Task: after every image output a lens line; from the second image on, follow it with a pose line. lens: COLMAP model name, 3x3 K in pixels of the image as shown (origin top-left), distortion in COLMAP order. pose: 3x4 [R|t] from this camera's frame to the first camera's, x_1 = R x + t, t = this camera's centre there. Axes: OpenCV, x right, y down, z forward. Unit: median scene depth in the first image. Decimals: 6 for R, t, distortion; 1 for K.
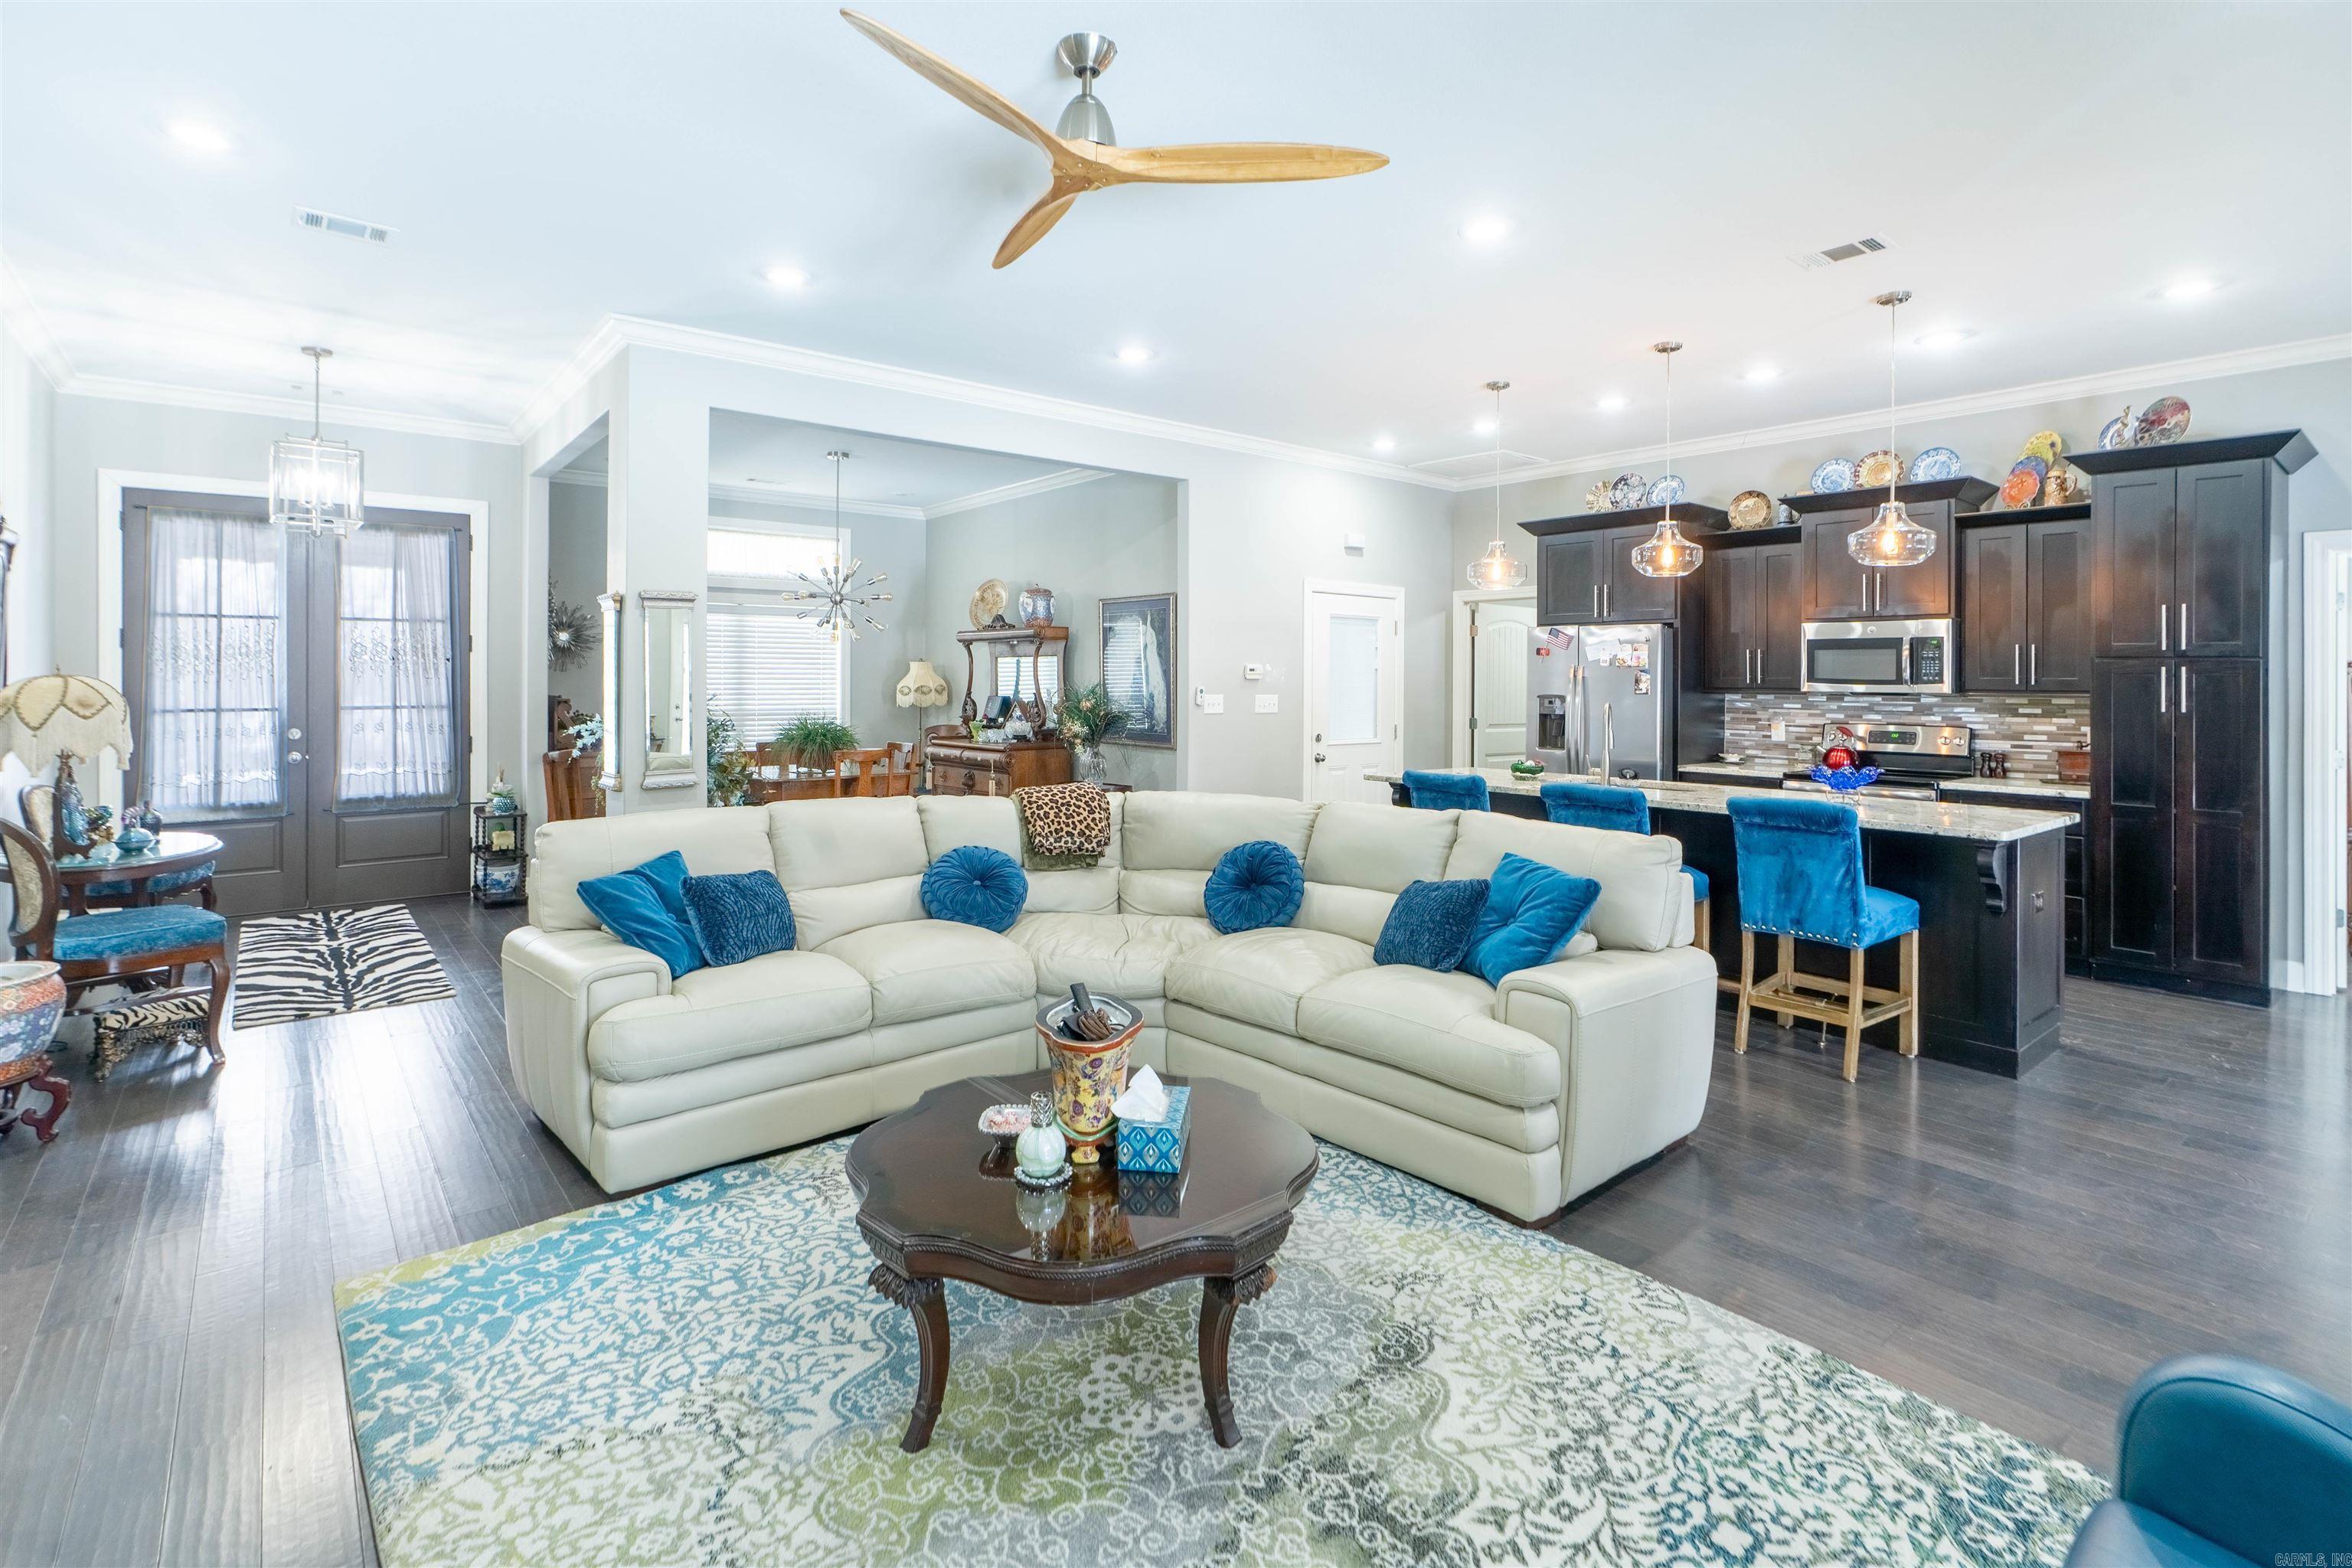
lens RADIAL K [[1081.9, 0, 1176.0], [0, 1081.9, 665.4], [0, 0, 1]] dist [-0.008721, 0.002212]
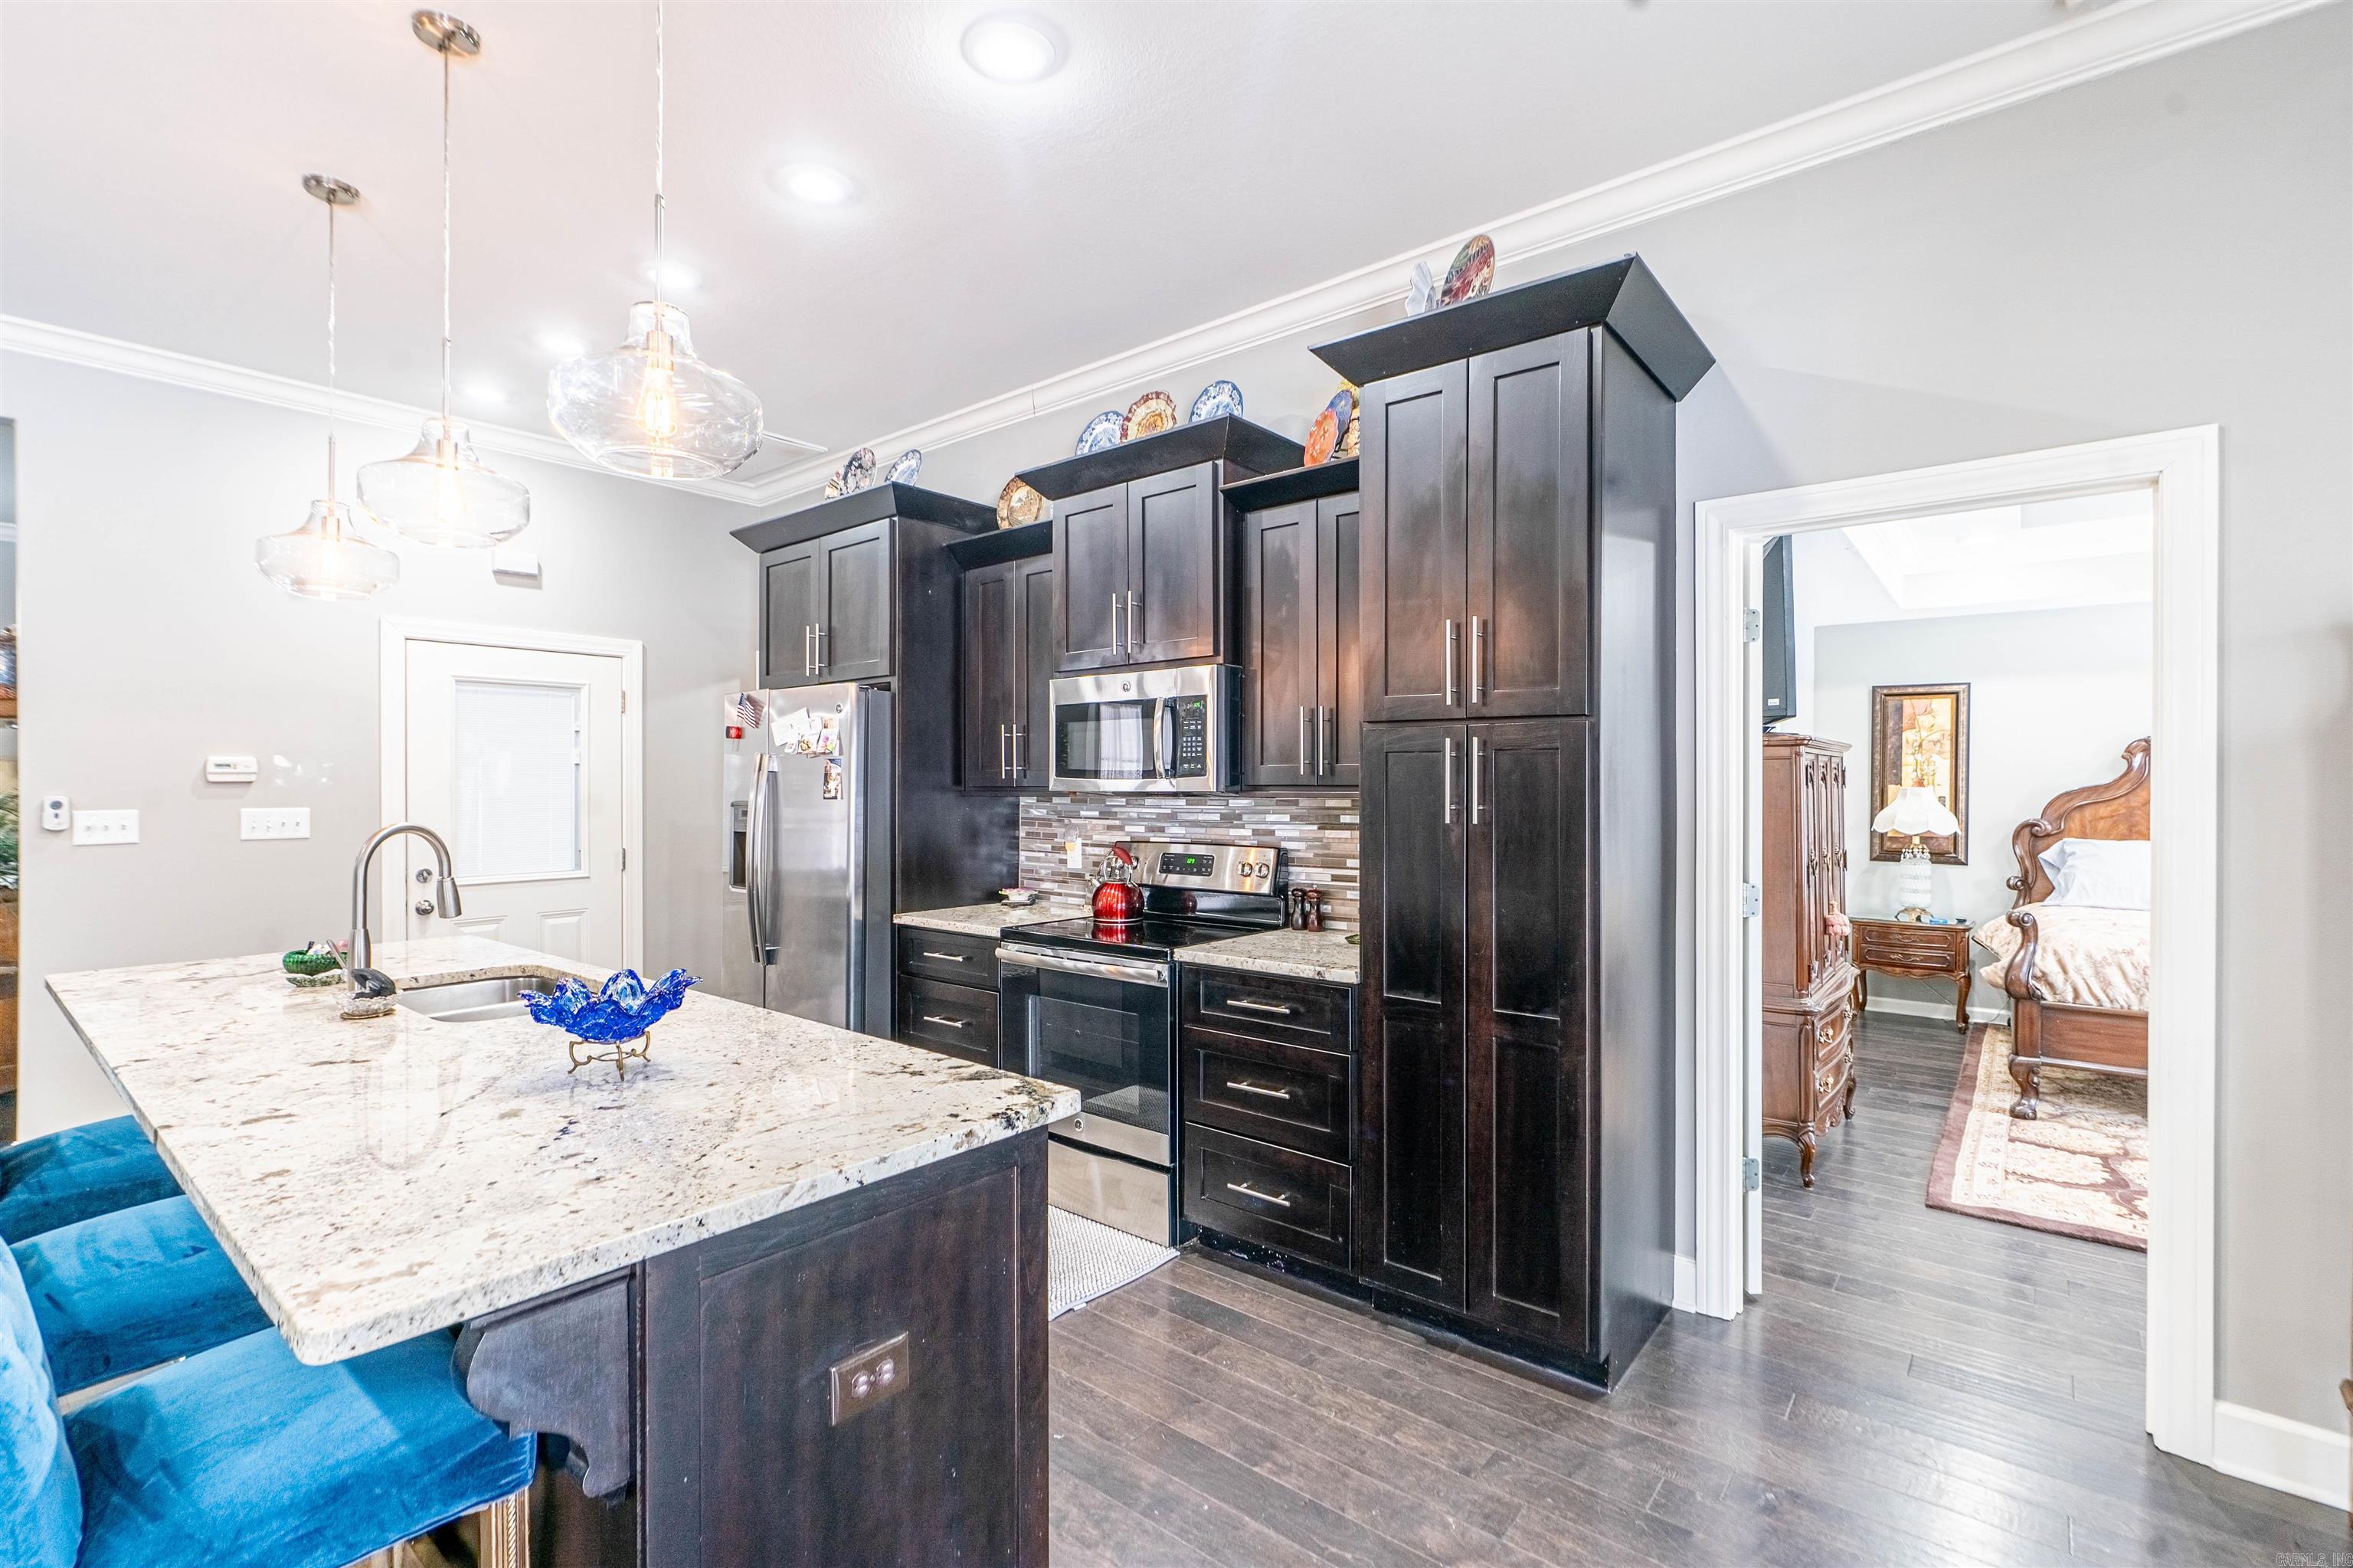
lens RADIAL K [[1082.4, 0, 1151.8], [0, 1082.4, 784.5], [0, 0, 1]] dist [-0.008721, 0.002212]
pose [[0.980440, -0.012503, 0.196419, 0.555924], [0.009056, 0.999789, 0.018438, 0.010068], [-0.196608, -0.016299, 0.980347, 0.421384]]
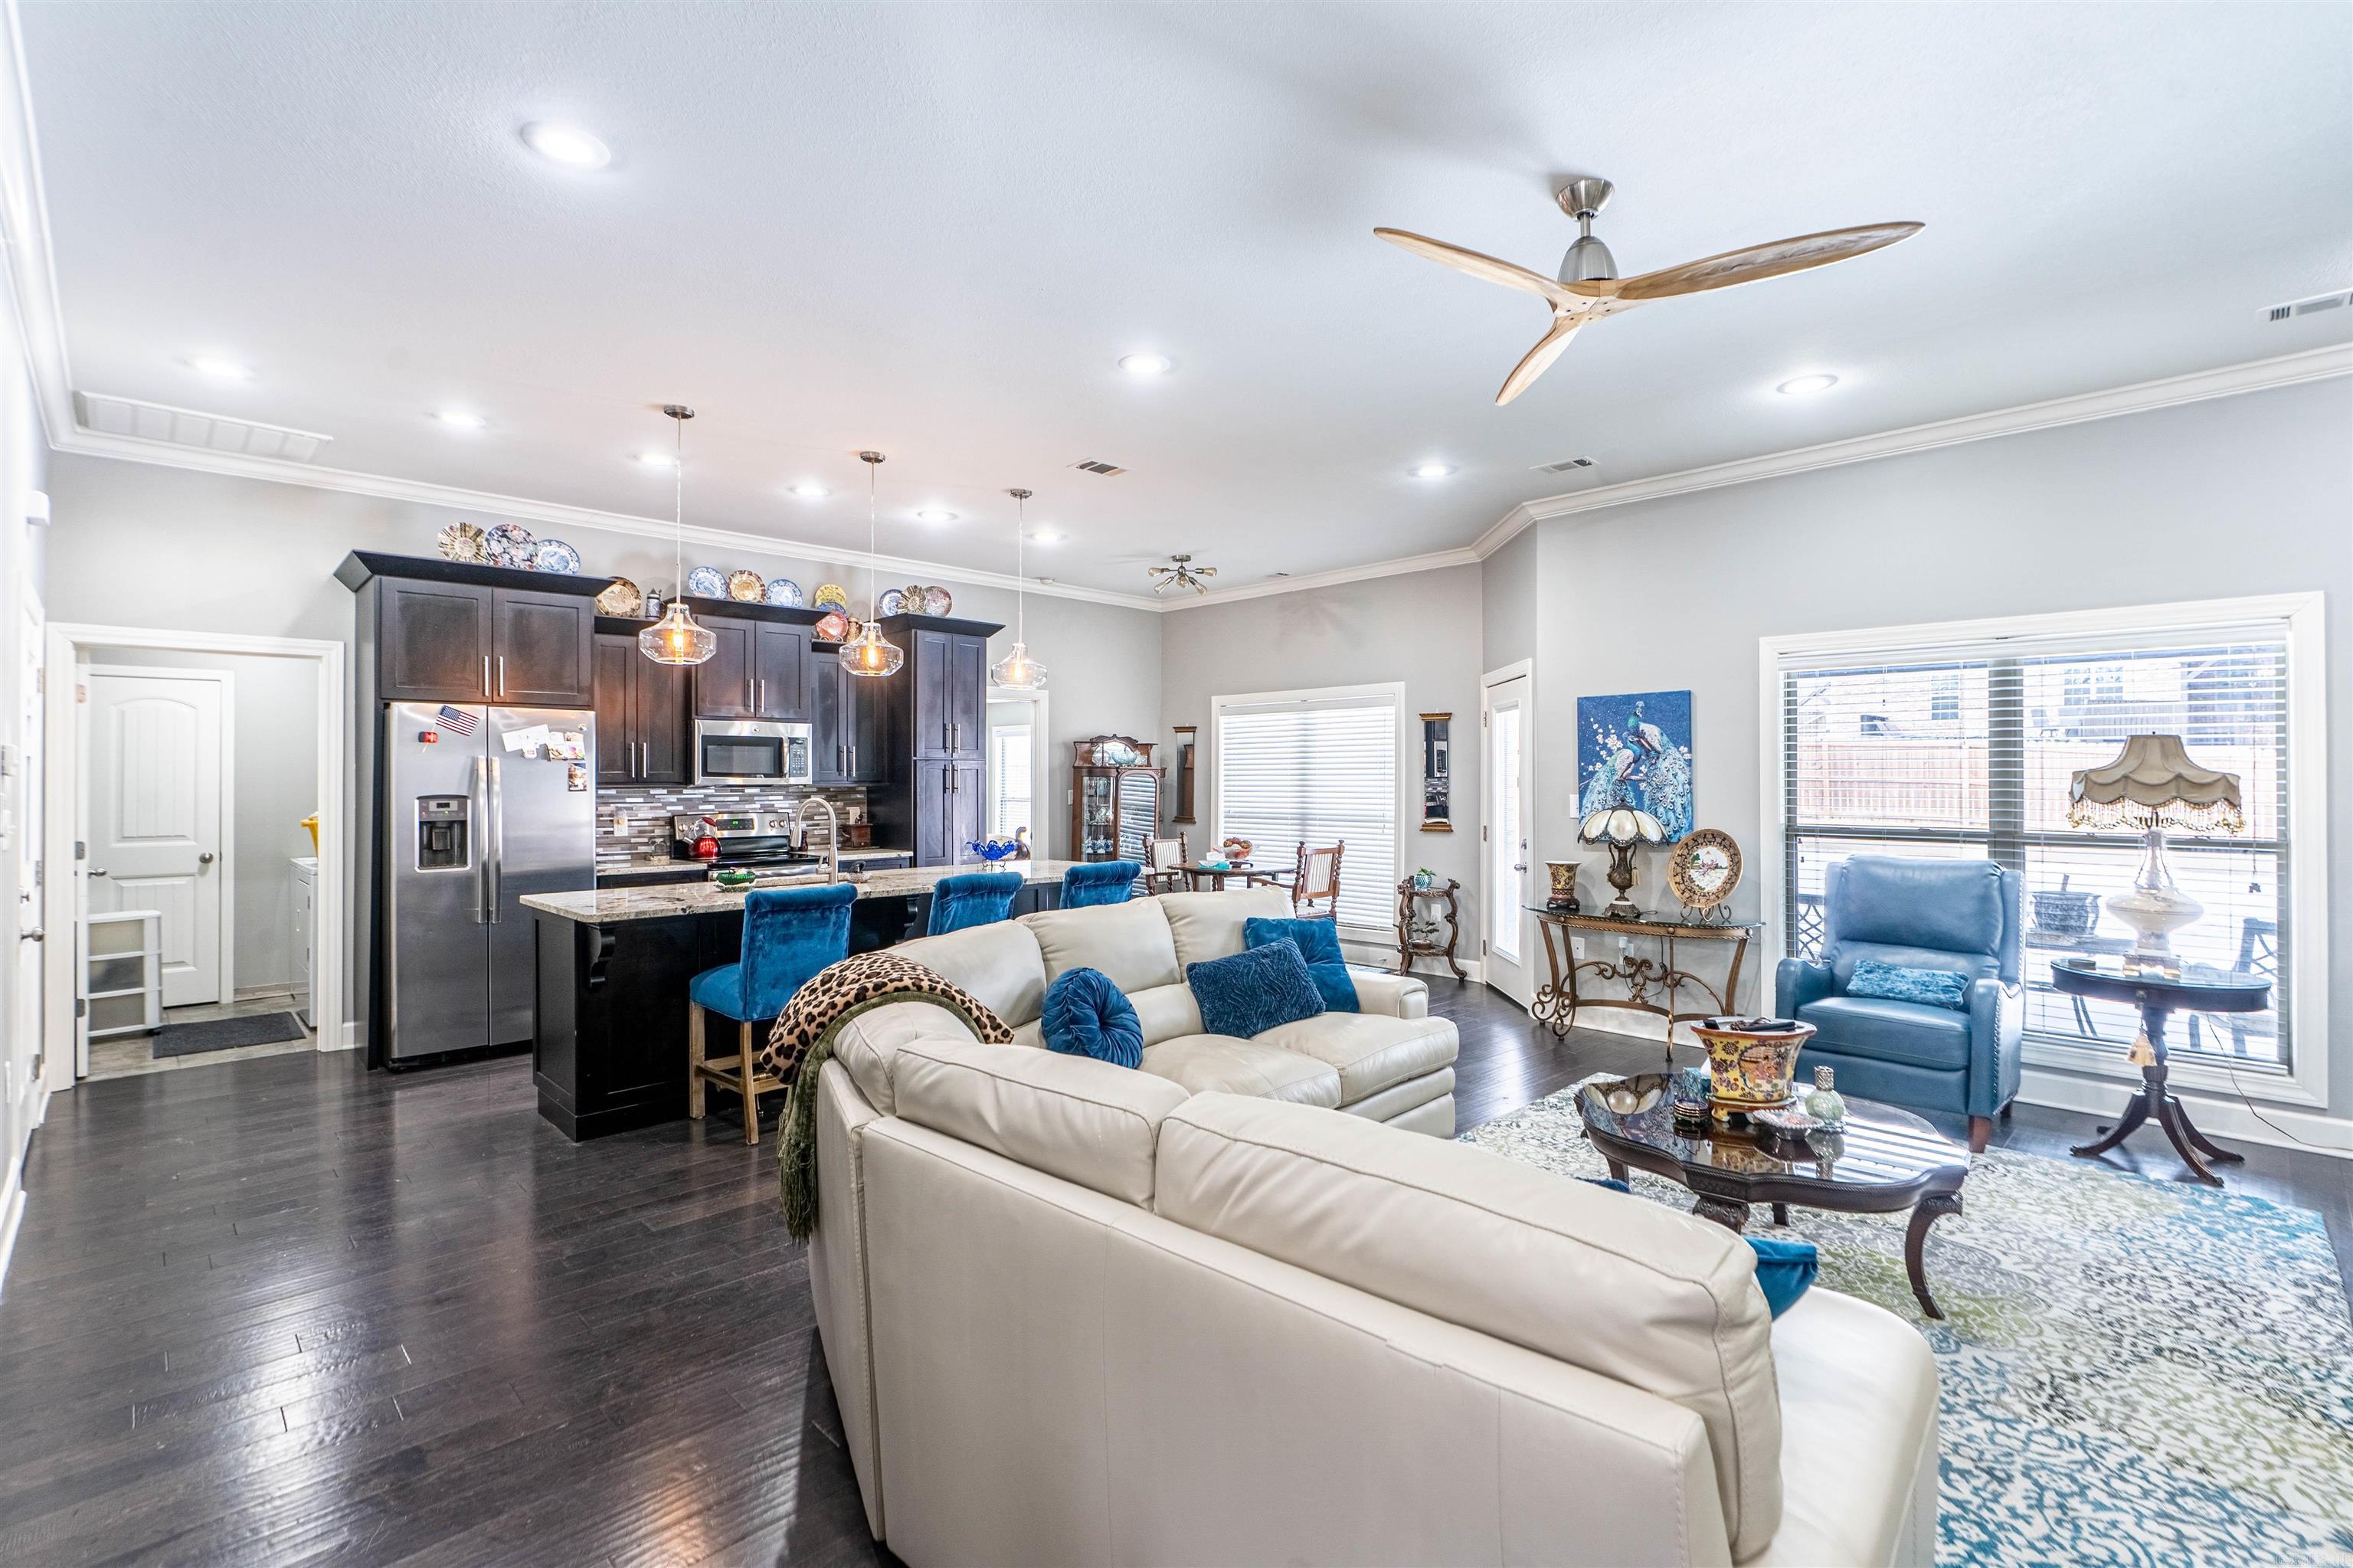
lens RADIAL K [[1082.4, 0, 1165.7], [0, 1082.4, 776.1], [0, 0, 1]] dist [-0.008721, 0.002212]
pose [[-0.090229, -0.004425, 0.995911, -0.538429], [-0.007310, 0.999966, 0.003781, 0.009205], [-0.995894, -0.006939, -0.090259, 0.693273]]
